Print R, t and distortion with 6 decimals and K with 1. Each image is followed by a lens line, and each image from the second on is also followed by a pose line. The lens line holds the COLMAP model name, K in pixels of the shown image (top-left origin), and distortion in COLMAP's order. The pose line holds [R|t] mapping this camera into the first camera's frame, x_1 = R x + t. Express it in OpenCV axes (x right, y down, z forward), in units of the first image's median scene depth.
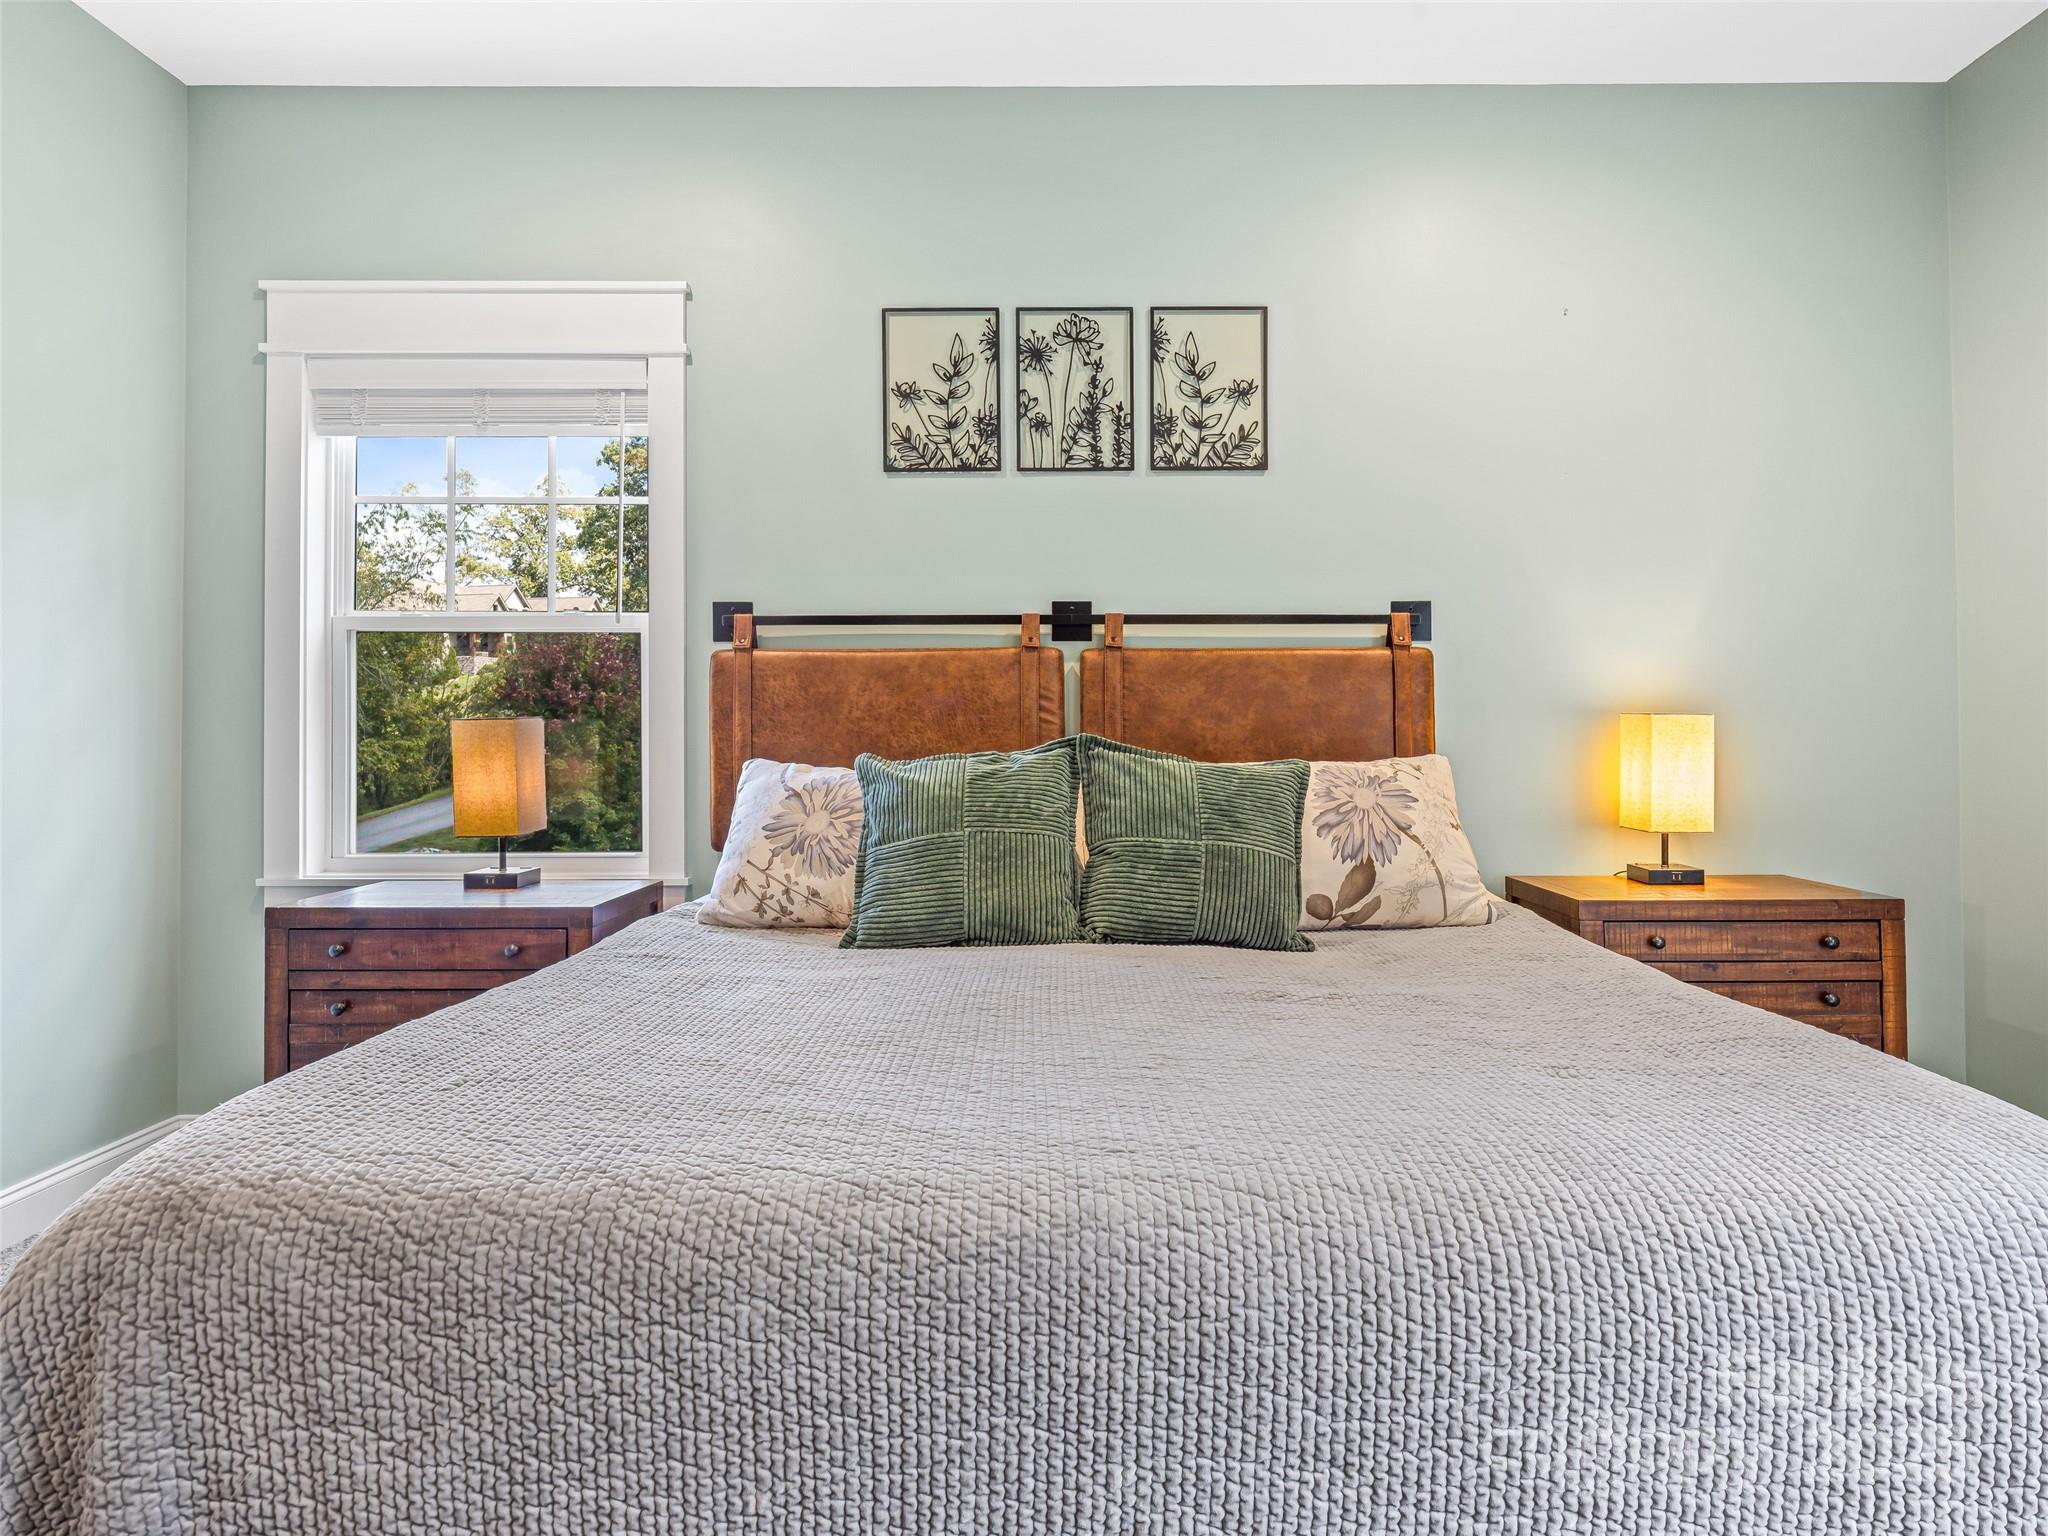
lens RADIAL K [[1182.2, 0, 1059.3], [0, 1182.2, 753.9], [0, 0, 1]] dist [-0.000628, 0.000978]
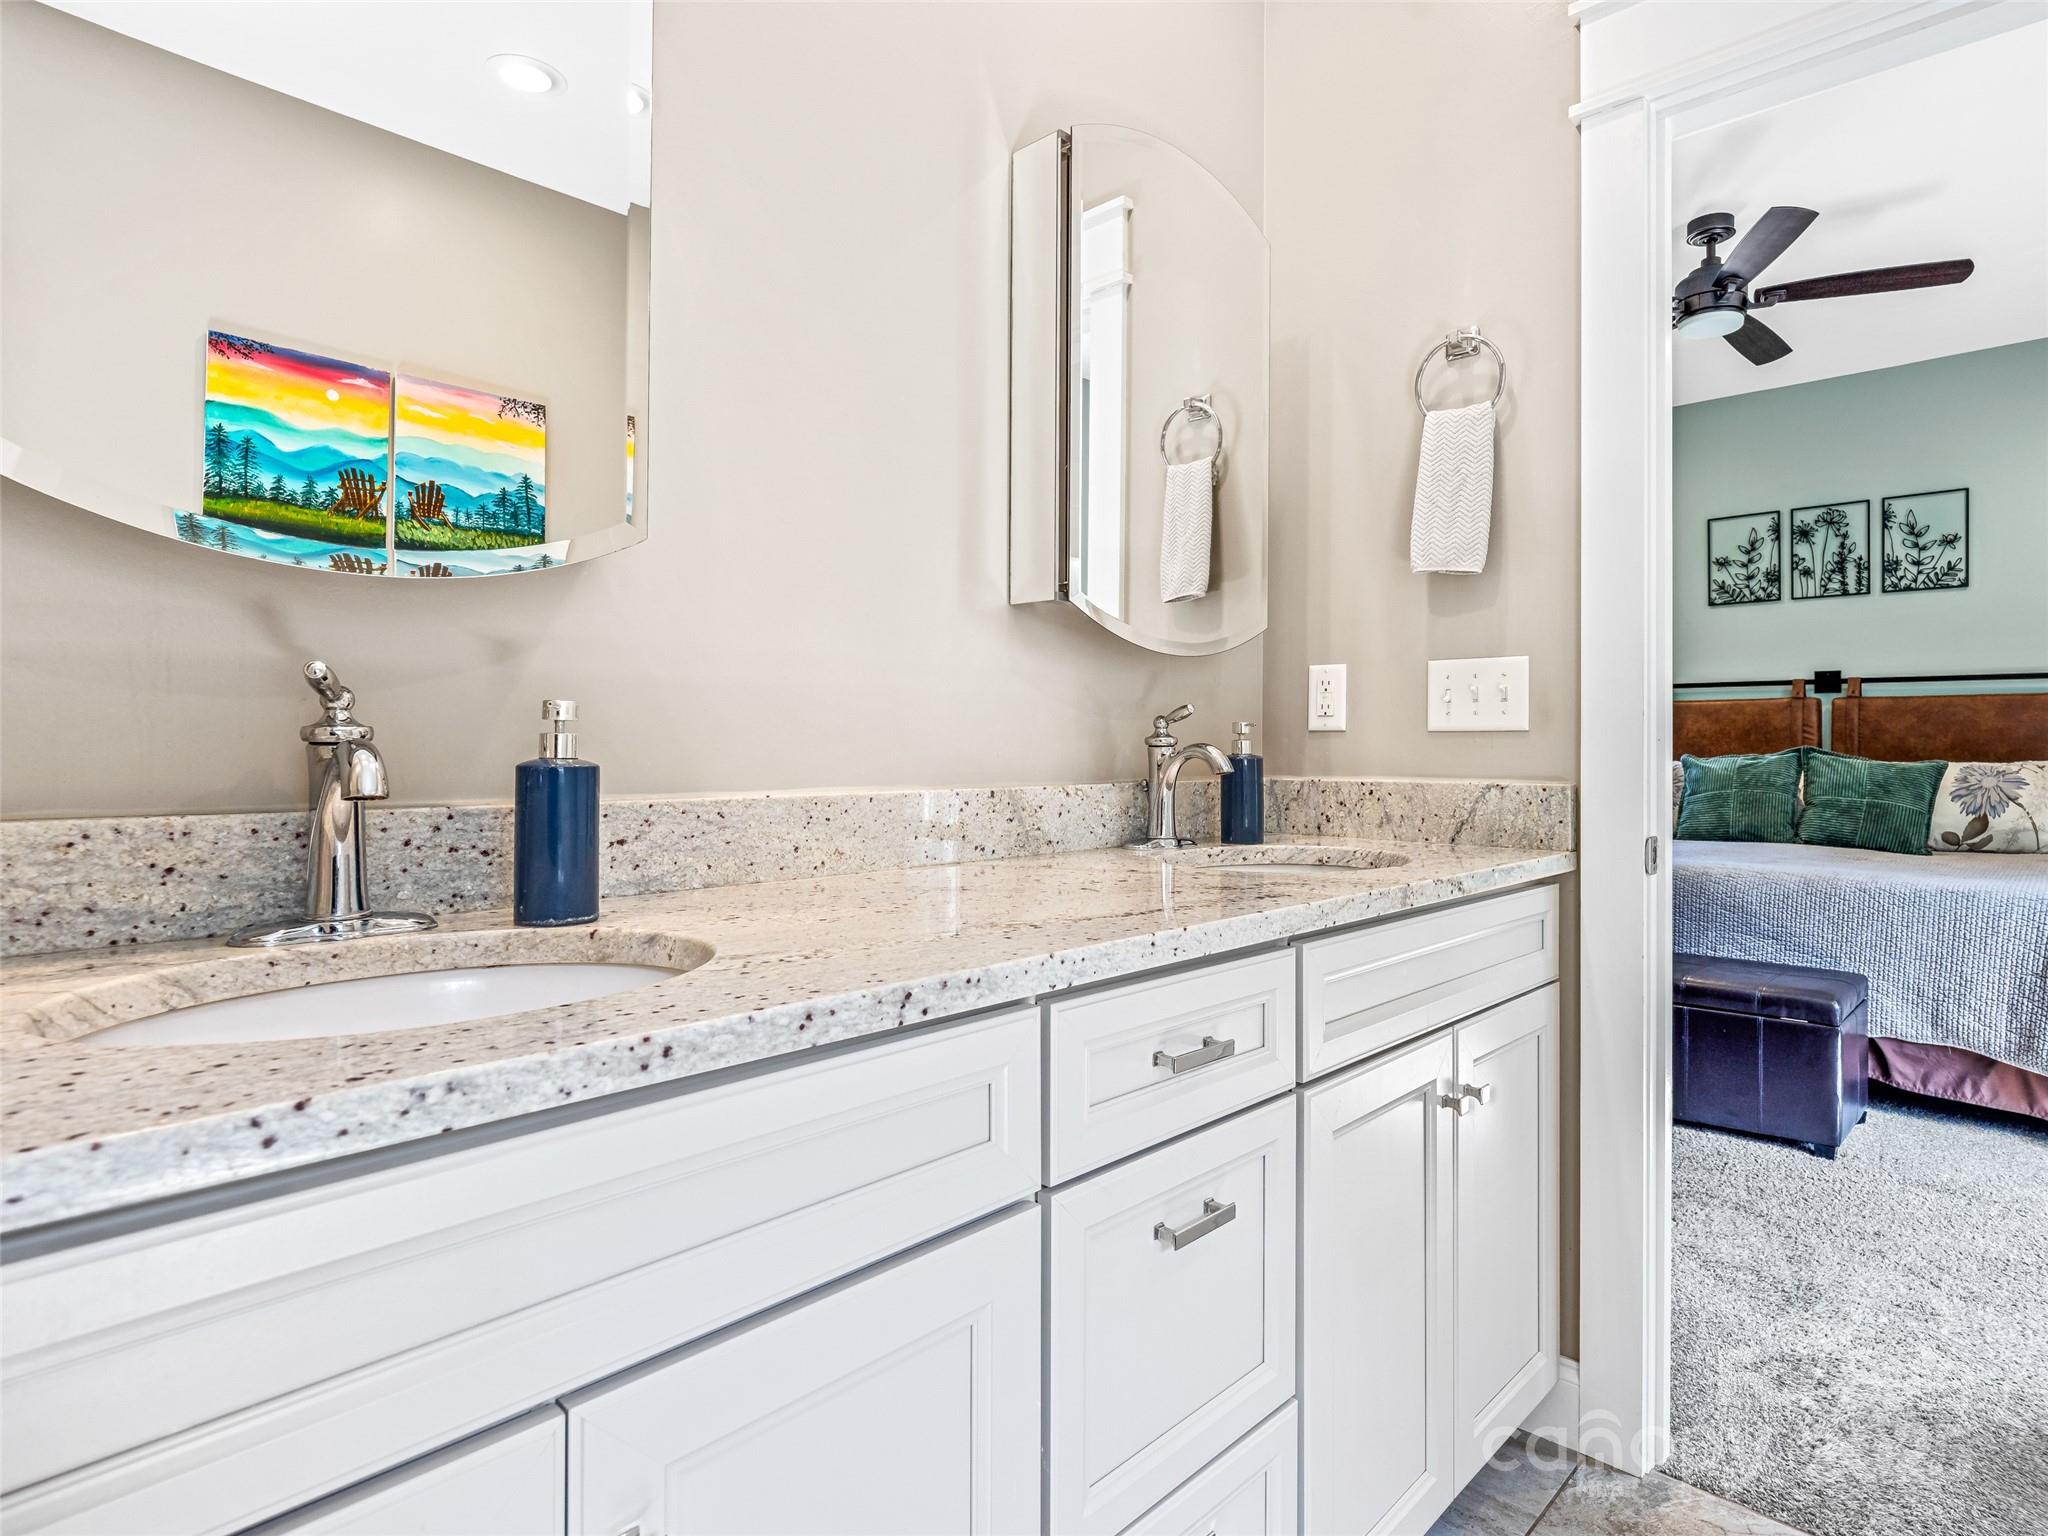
lens RADIAL K [[1092.4, 0, 1028.4], [0, 1092.4, 724.3], [0, 0, 1]] dist [-0.026536, 0.000186]
pose [[0.706150, -0.006386, -0.708033, 0.305300], [-0.014338, 0.999625, -0.023316, 0.006211], [0.707917, 0.026617, 0.705794, -0.982112]]
